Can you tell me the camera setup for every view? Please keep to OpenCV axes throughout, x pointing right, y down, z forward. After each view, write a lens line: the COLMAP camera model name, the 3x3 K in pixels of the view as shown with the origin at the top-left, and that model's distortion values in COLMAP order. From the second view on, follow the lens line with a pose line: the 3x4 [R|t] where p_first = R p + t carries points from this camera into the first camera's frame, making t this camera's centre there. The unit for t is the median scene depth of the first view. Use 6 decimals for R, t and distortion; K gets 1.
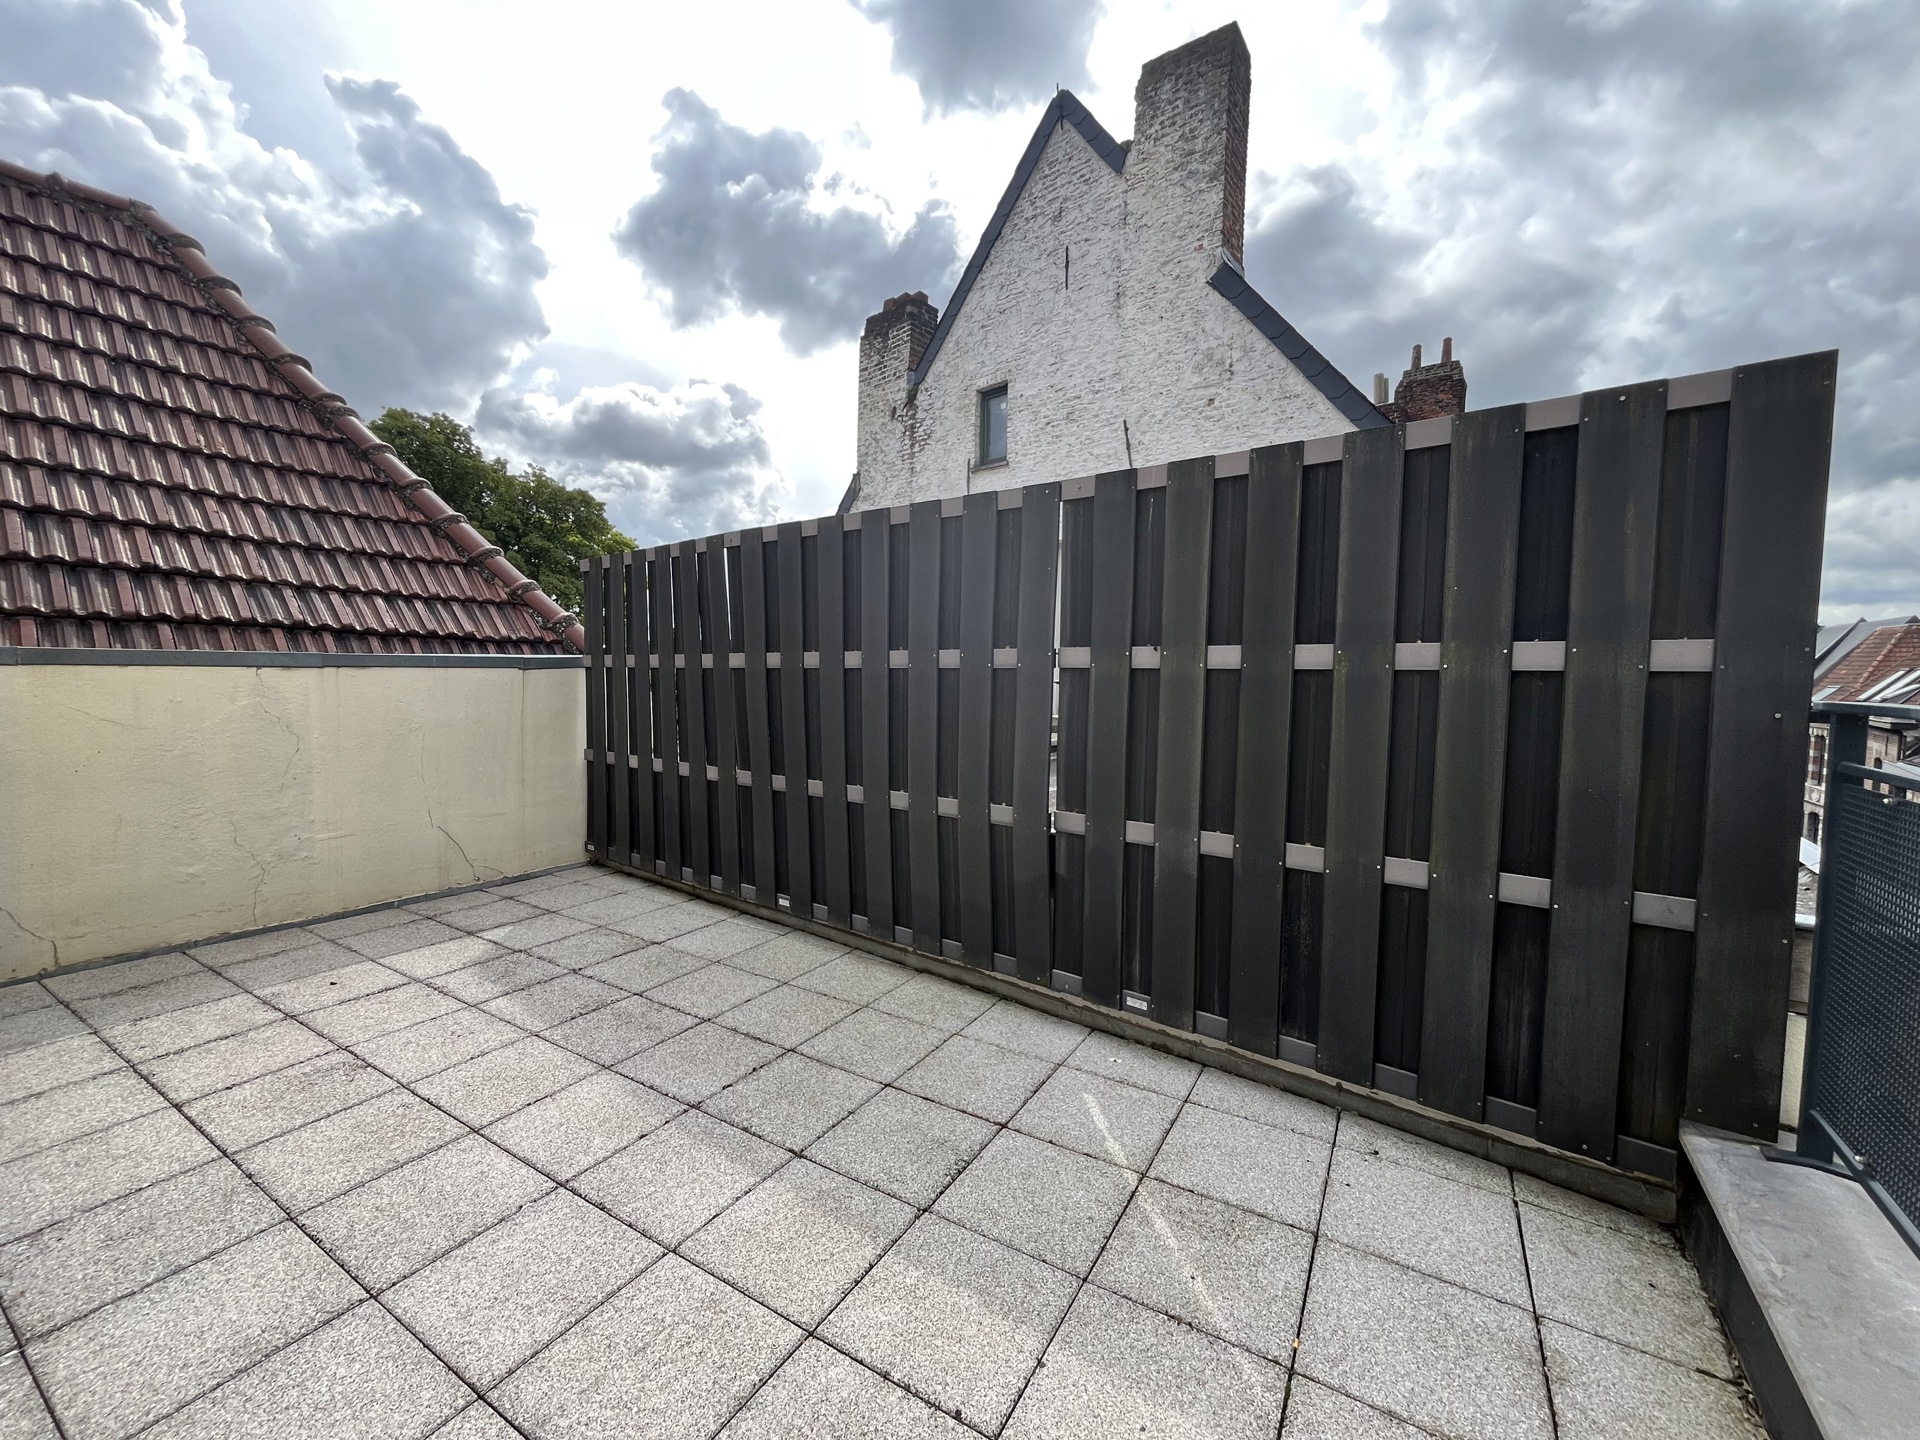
lens RADIAL K [[770.4, 0, 956.5], [0, 770.4, 719.2], [0, 0, 1]] dist [-0.004025, 0.000509]
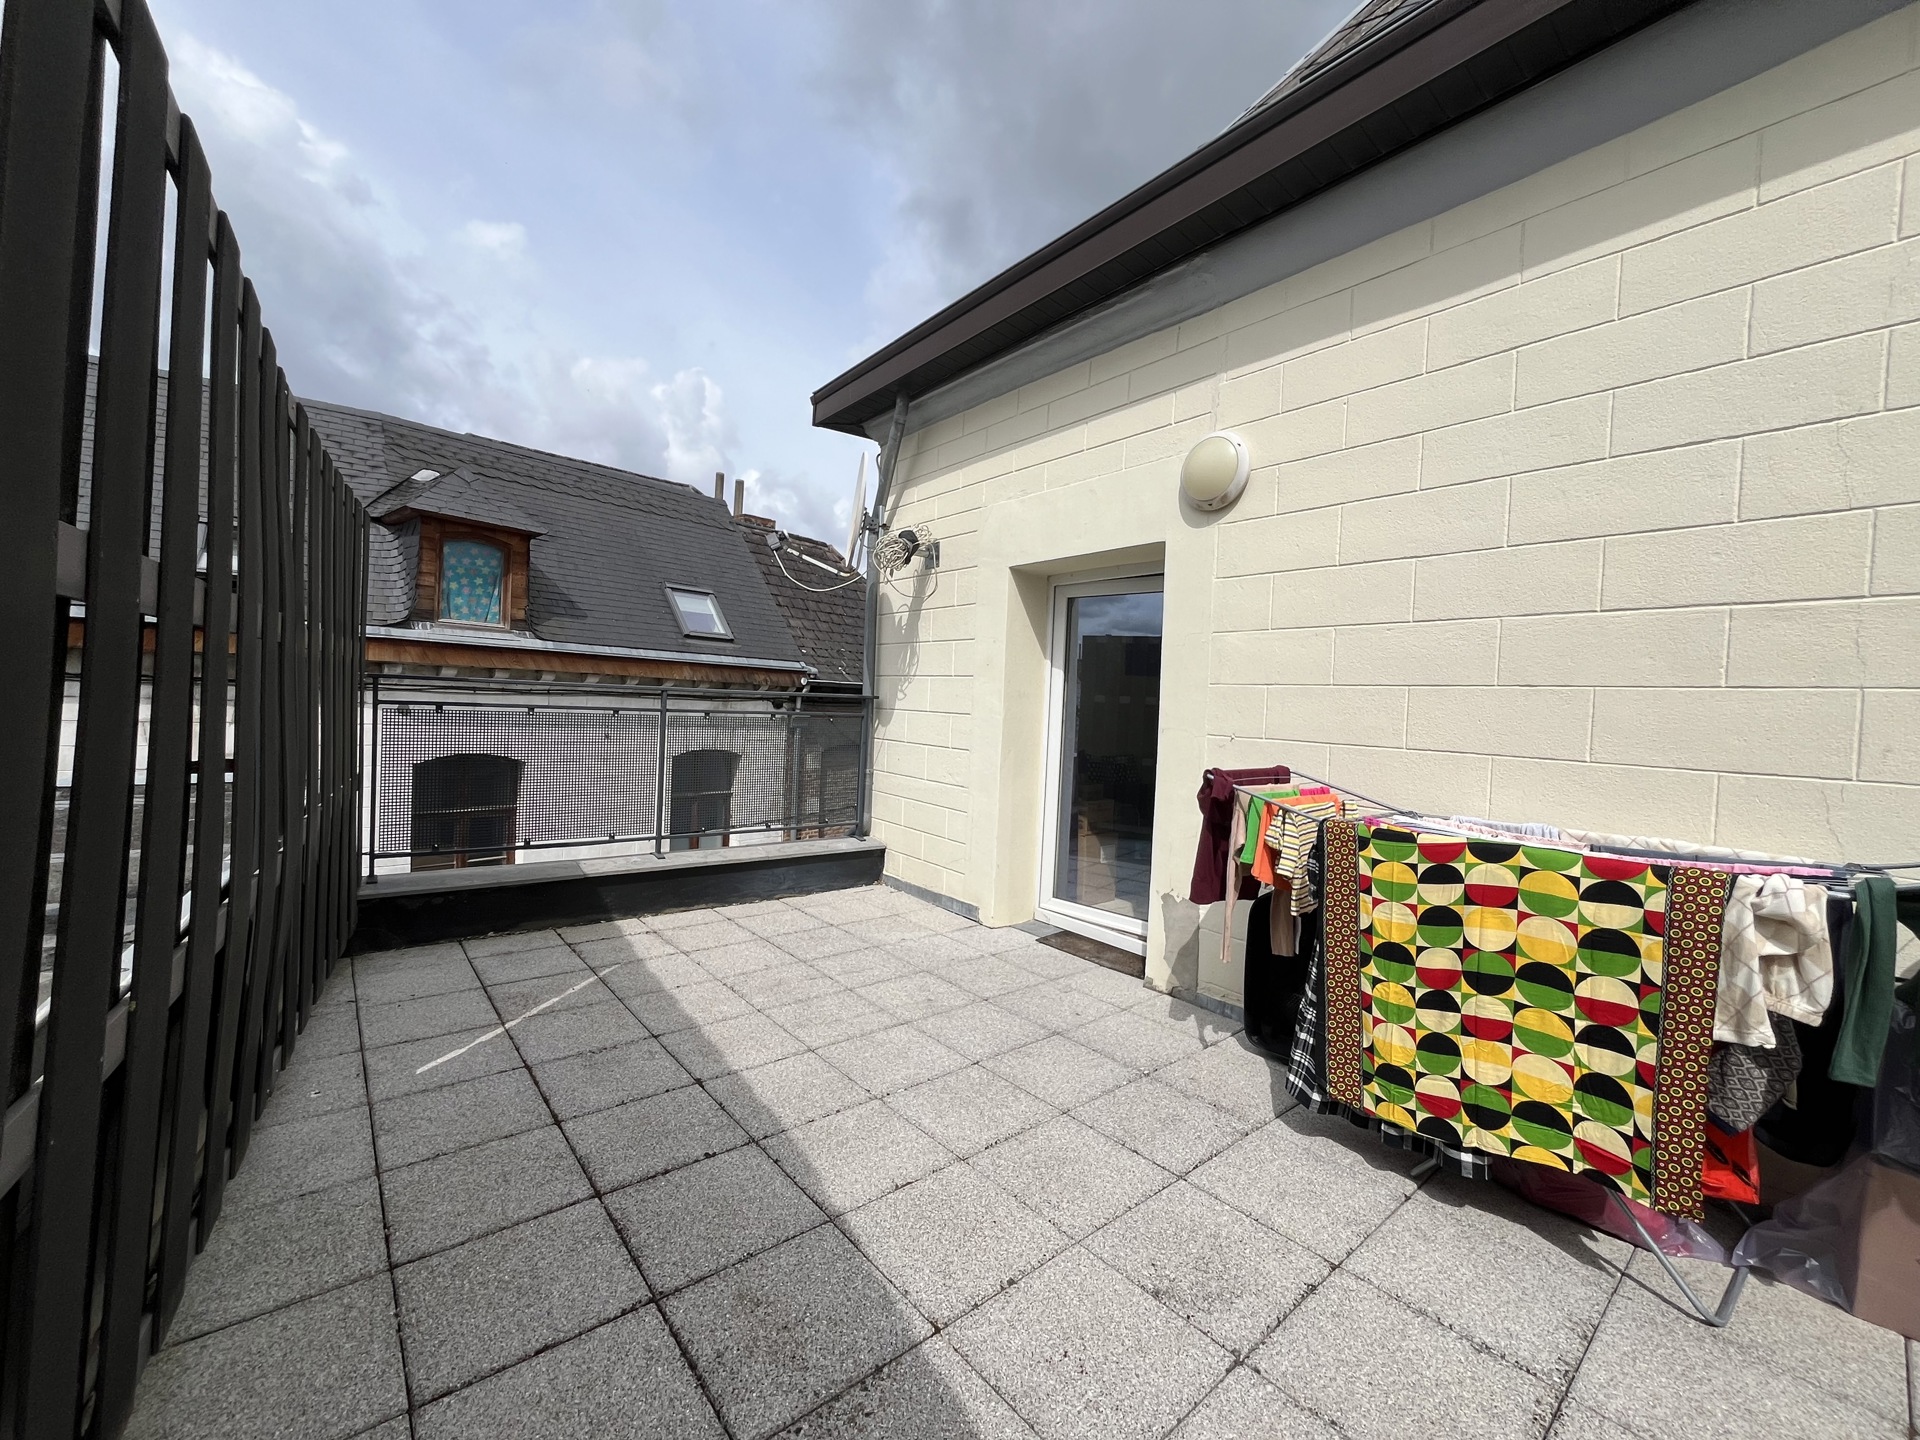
lens RADIAL K [[770.4, 0, 956.5], [0, 770.4, 719.2], [0, 0, 1]] dist [-0.004025, 0.000509]
pose [[-0.941828, -0.061187, 0.330478, -0.848176], [-0.034794, 0.995756, 0.085200, -0.094691], [-0.334288, 0.068745, -0.939960, 1.759027]]
